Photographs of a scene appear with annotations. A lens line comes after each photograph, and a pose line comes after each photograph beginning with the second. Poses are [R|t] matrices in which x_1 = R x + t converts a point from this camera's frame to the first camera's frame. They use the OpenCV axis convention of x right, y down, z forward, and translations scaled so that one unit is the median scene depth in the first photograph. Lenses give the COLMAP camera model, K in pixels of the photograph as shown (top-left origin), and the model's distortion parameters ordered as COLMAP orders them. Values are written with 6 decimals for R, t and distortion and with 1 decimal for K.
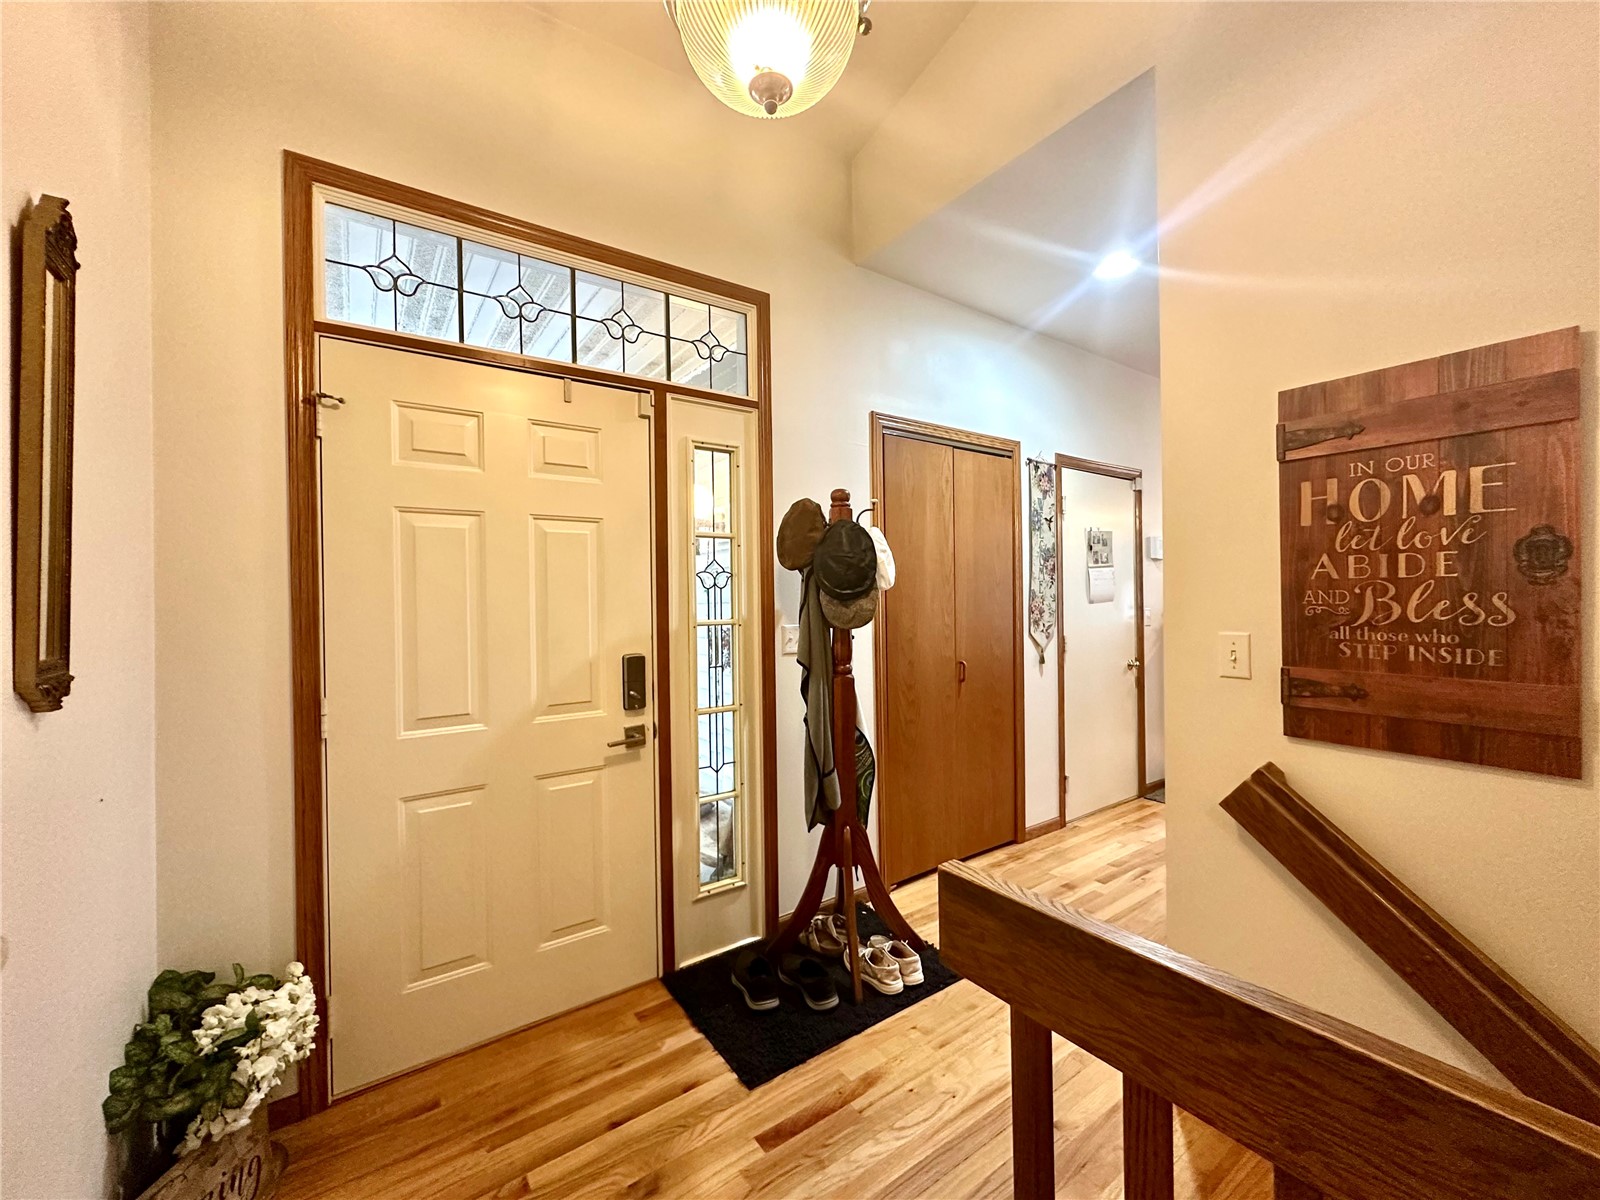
lens RADIAL K [[638.9, 0, 796.8], [0, 638.9, 599.4], [0, 0, 1]] dist [-0.005089, 0.001444]
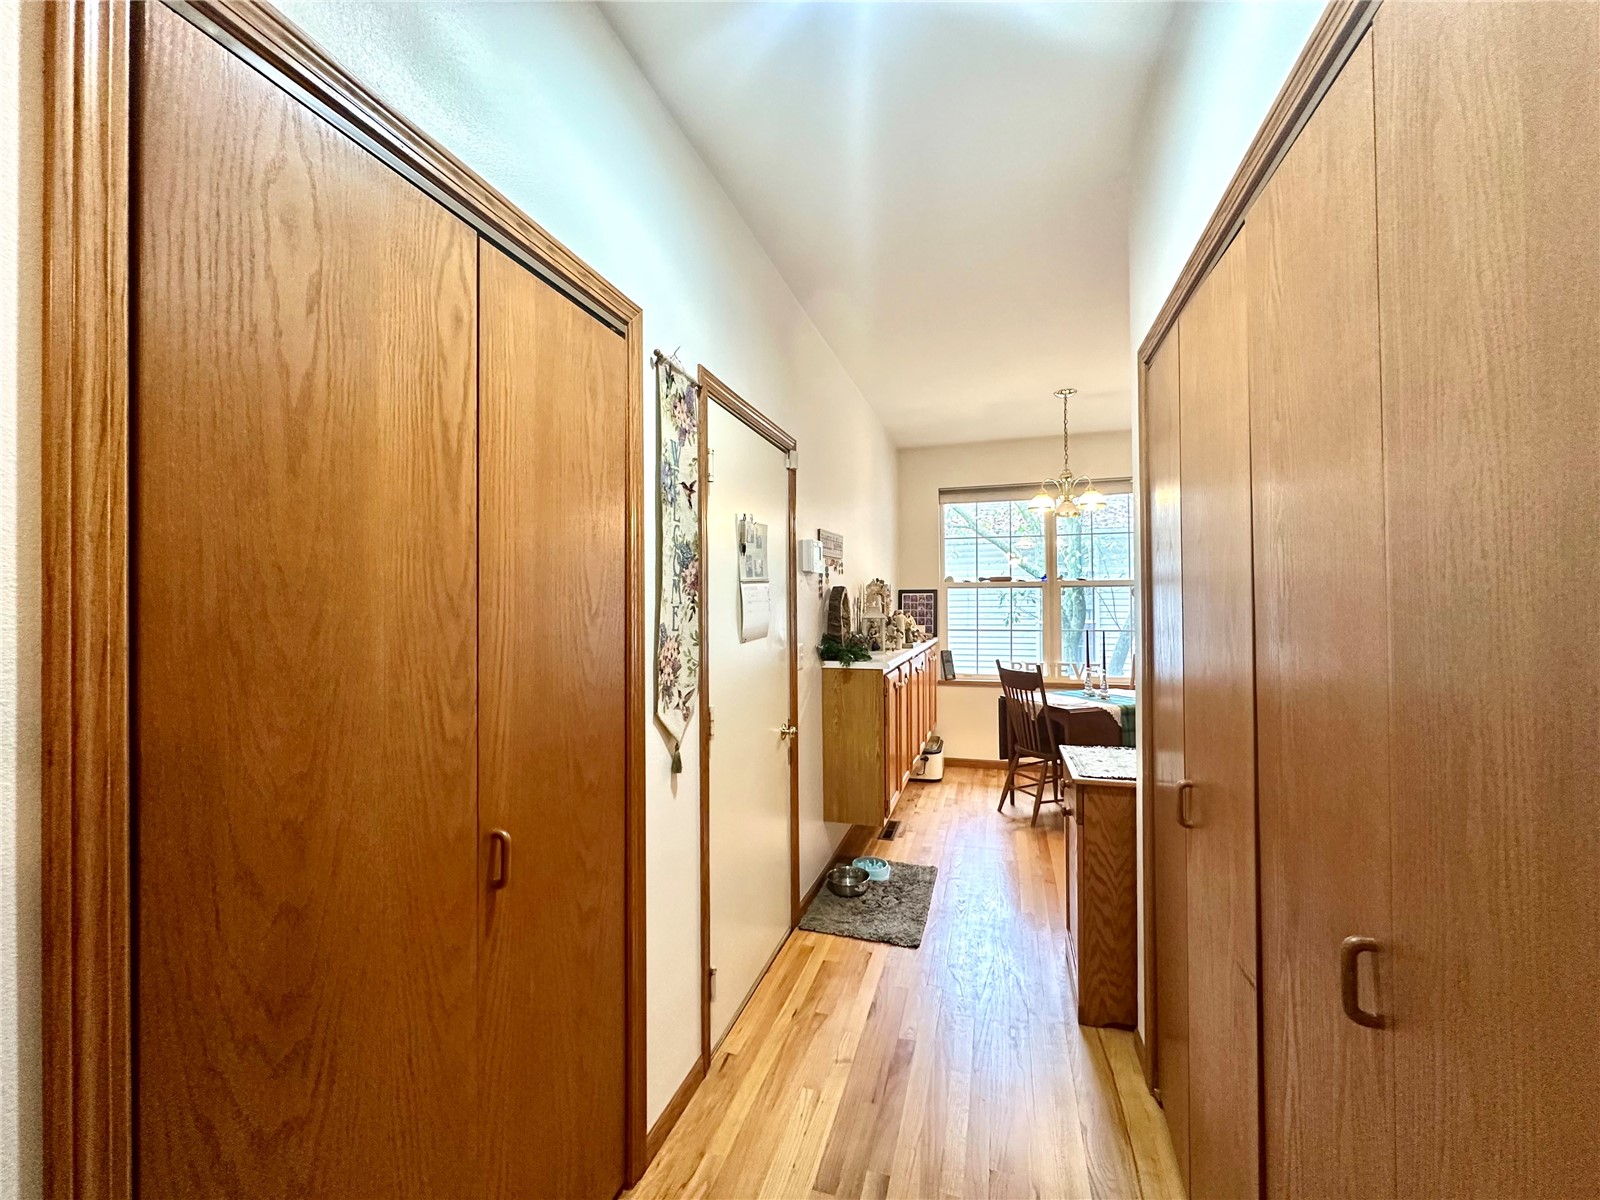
lens RADIAL K [[638.9, 0, 794.0], [0, 638.9, 598.7], [0, 0, 1]] dist [-0.005089, 0.001444]
pose [[0.795873, 0.013130, 0.605321, 0.226942], [-0.002001, 0.999816, -0.019056, -0.037689], [-0.605460, 0.013955, 0.795753, 0.806903]]
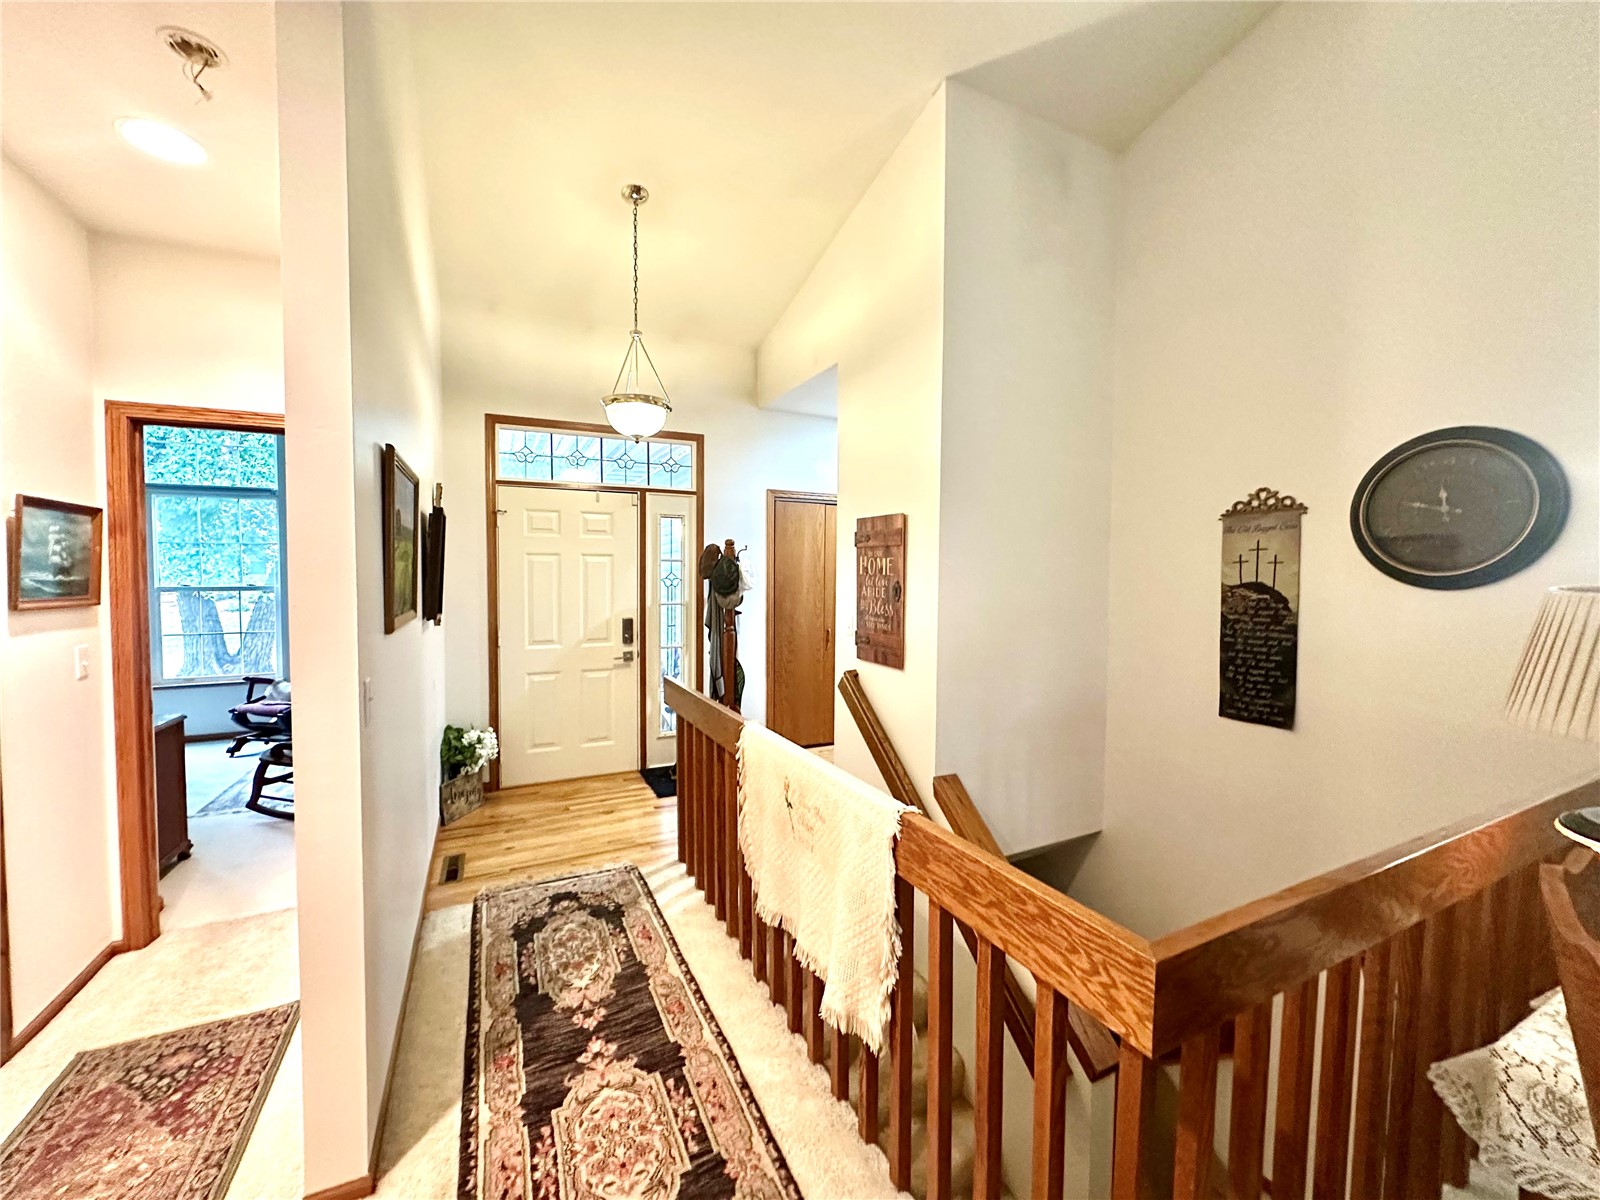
lens RADIAL K [[638.9, 0, 794.1], [0, 638.9, 598.5], [0, 0, 1]] dist [-0.005089, 0.001444]
pose [[0.986842, 0.028562, -0.159146, 0.577711], [-0.022240, 0.998897, 0.041362, -0.072103], [0.160151, -0.037279, 0.986388, -0.927236]]
